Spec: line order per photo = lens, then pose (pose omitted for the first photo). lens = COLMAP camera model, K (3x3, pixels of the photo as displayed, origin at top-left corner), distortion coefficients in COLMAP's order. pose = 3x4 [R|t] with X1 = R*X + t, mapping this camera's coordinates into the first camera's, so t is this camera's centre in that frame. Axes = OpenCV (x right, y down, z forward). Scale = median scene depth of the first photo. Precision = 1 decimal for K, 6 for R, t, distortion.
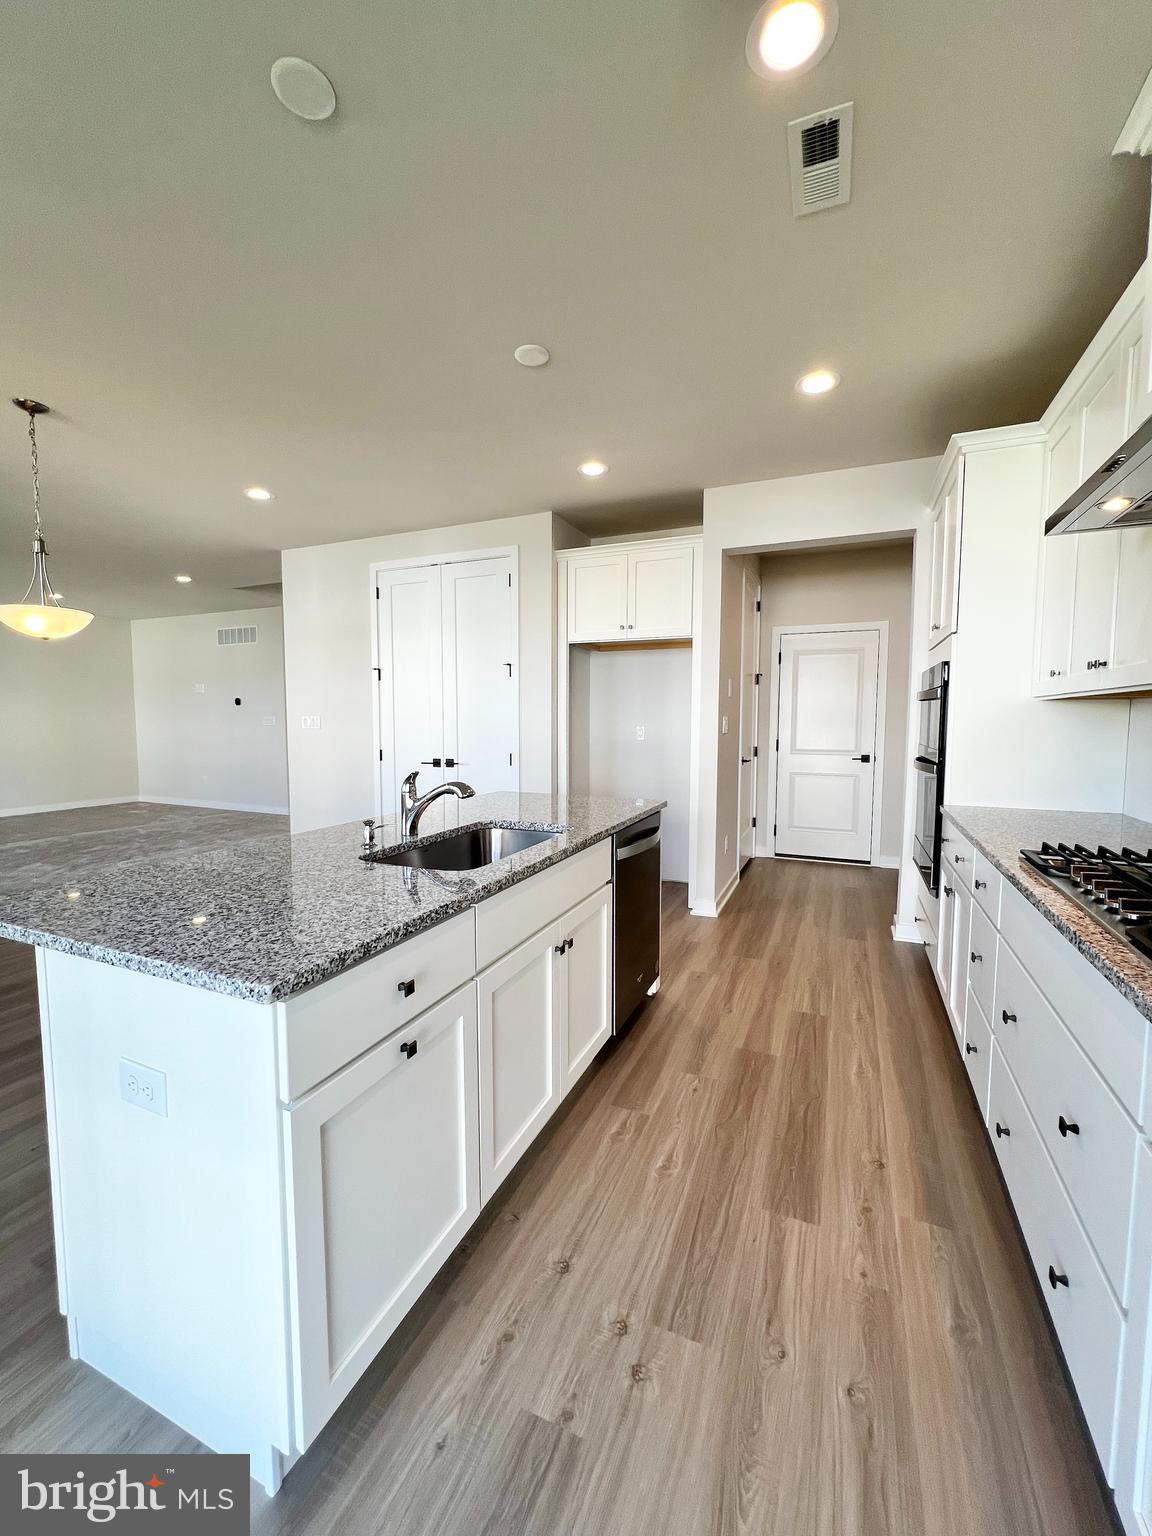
lens RADIAL K [[618.0, 0, 576.0], [0, 618.0, 768.0], [0, 0, 1]] dist [-0.002226, -0.000147]
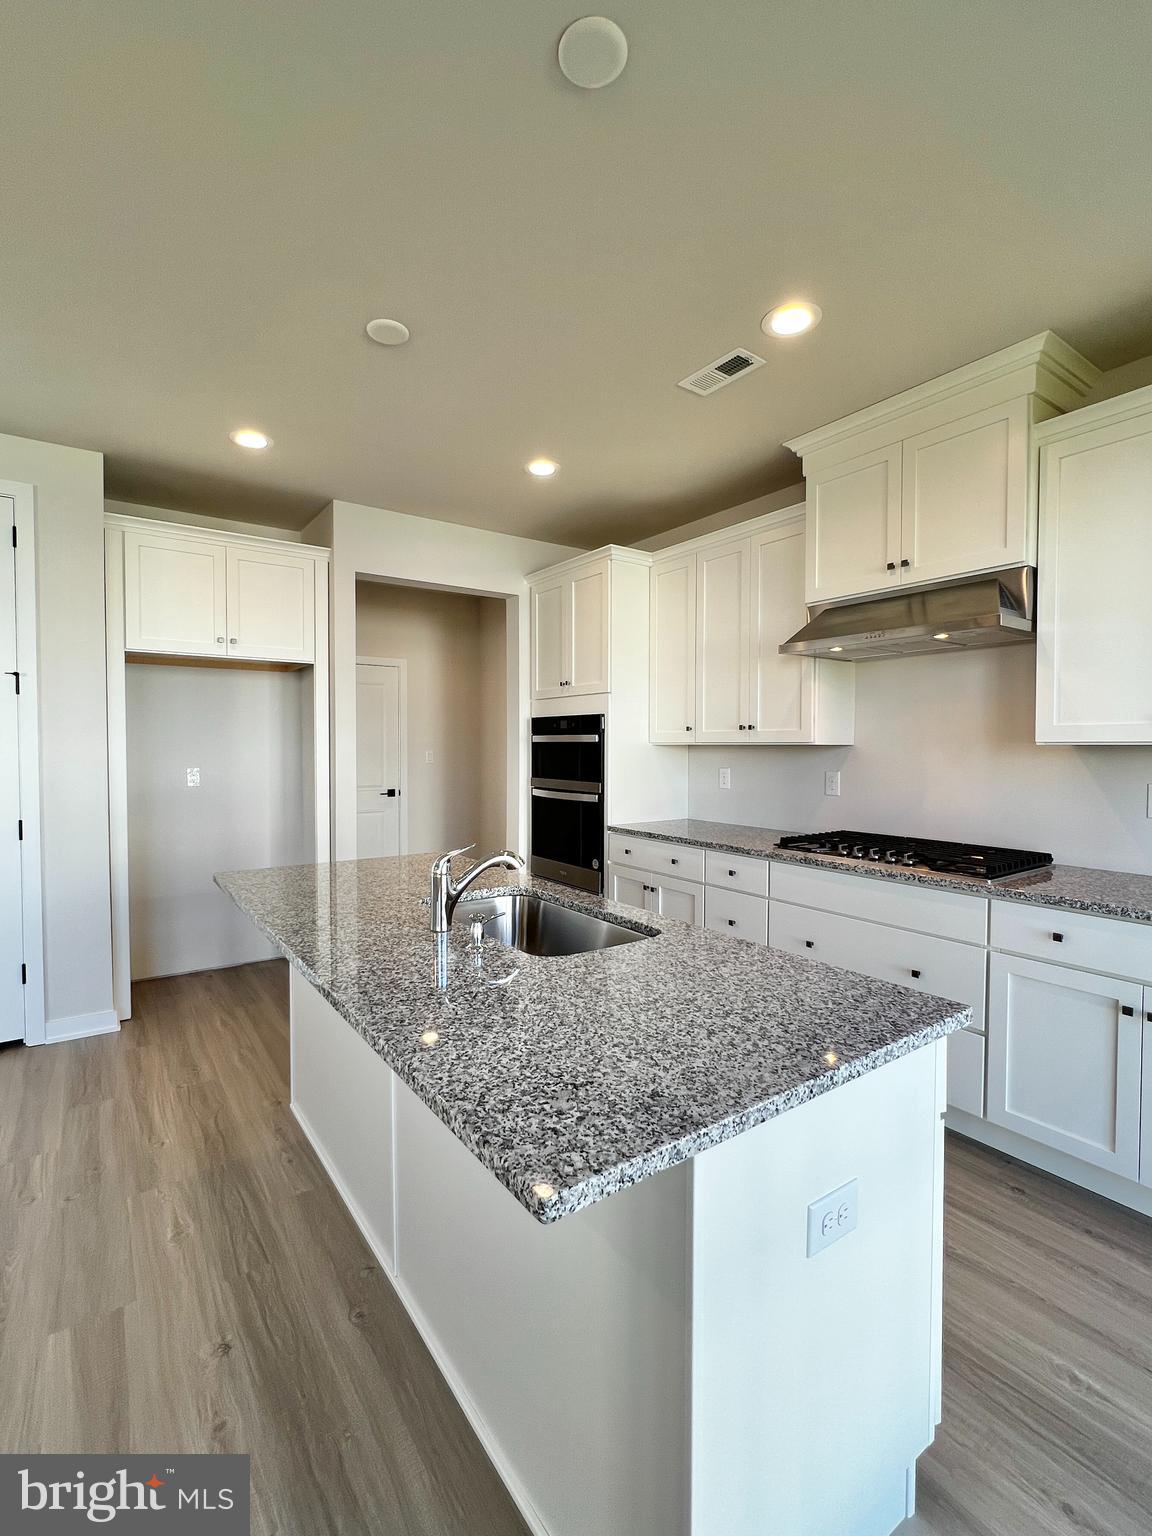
lens RADIAL K [[699.8, 0, 576.0], [0, 699.8, 768.0], [0, 0, 1]] dist [-0.001026, -0.000071]
pose [[0.516297, -0.031916, 0.855814, -0.599934], [0.070039, 0.997531, -0.005052, -0.049606], [-0.853541, 0.062549, 0.517258, 0.263886]]
